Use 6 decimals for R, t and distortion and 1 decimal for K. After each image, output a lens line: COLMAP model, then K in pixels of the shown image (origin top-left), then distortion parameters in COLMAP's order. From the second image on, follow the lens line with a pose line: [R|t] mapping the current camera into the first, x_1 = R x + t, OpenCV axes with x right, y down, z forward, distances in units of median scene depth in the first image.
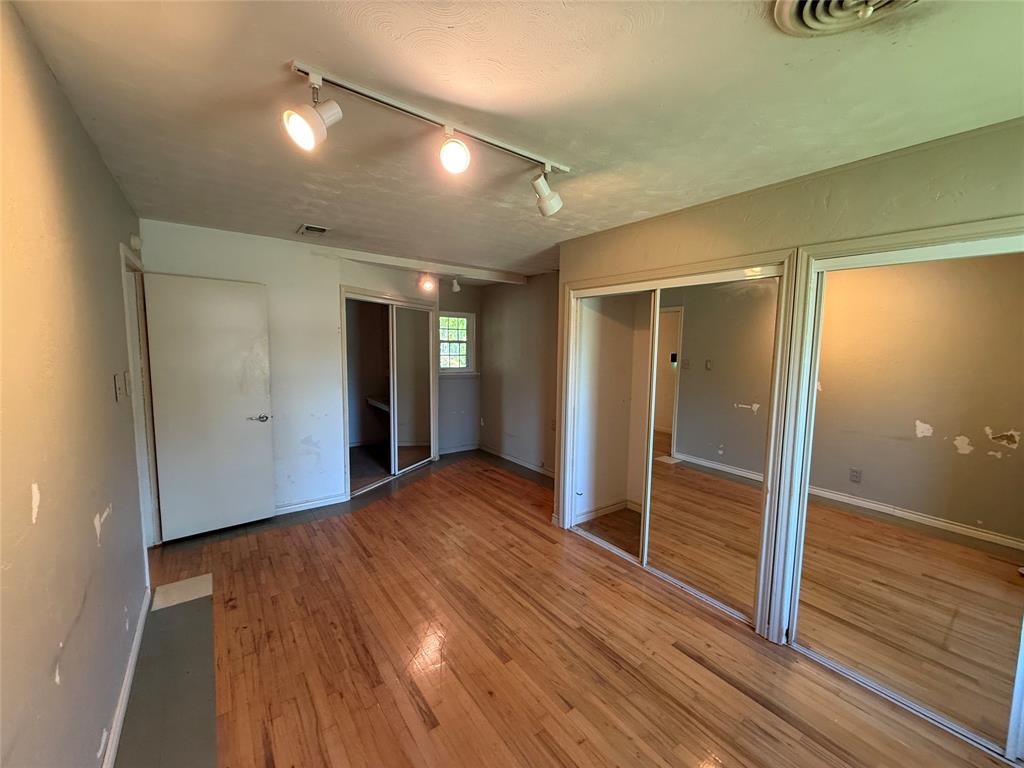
lens RADIAL K [[407.3, 0, 508.7], [0, 407.3, 383.2], [0, 0, 1]] dist [0.001053, -0.000447]
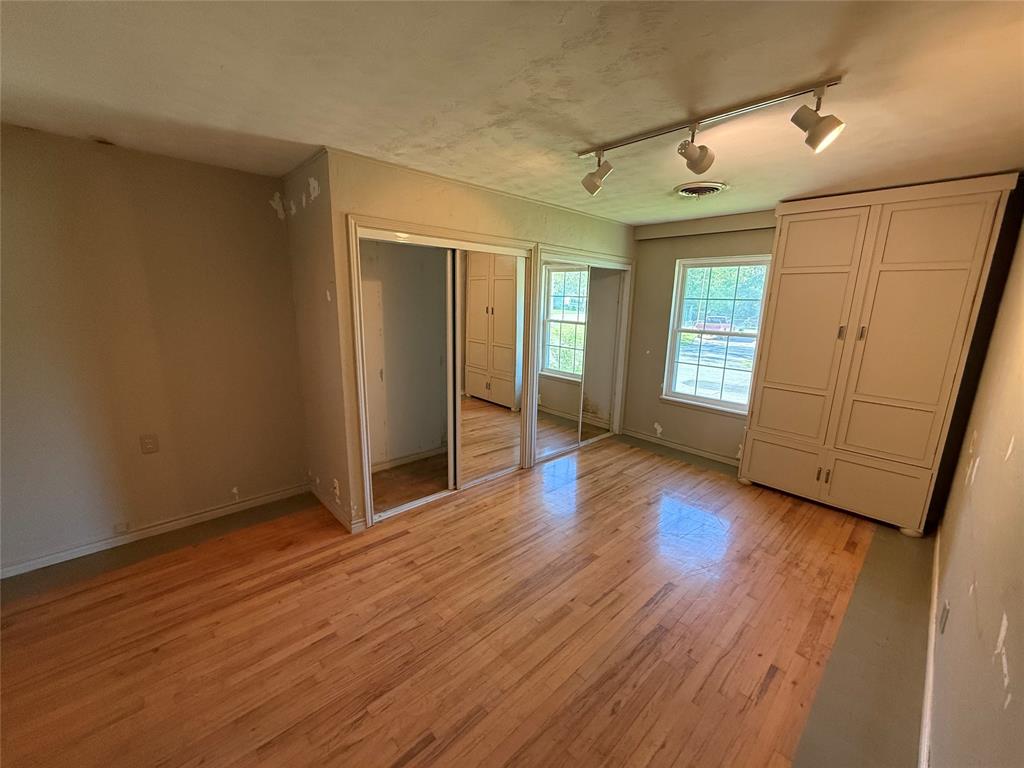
lens RADIAL K [[407.3, 0, 508.7], [0, 407.3, 383.2], [0, 0, 1]] dist [0.001053, -0.000447]
pose [[-0.114275, -0.224038, 0.967858, -0.808681], [0.073091, 0.969703, 0.233095, -0.122577], [-0.990757, 0.097378, -0.094438, 0.991043]]
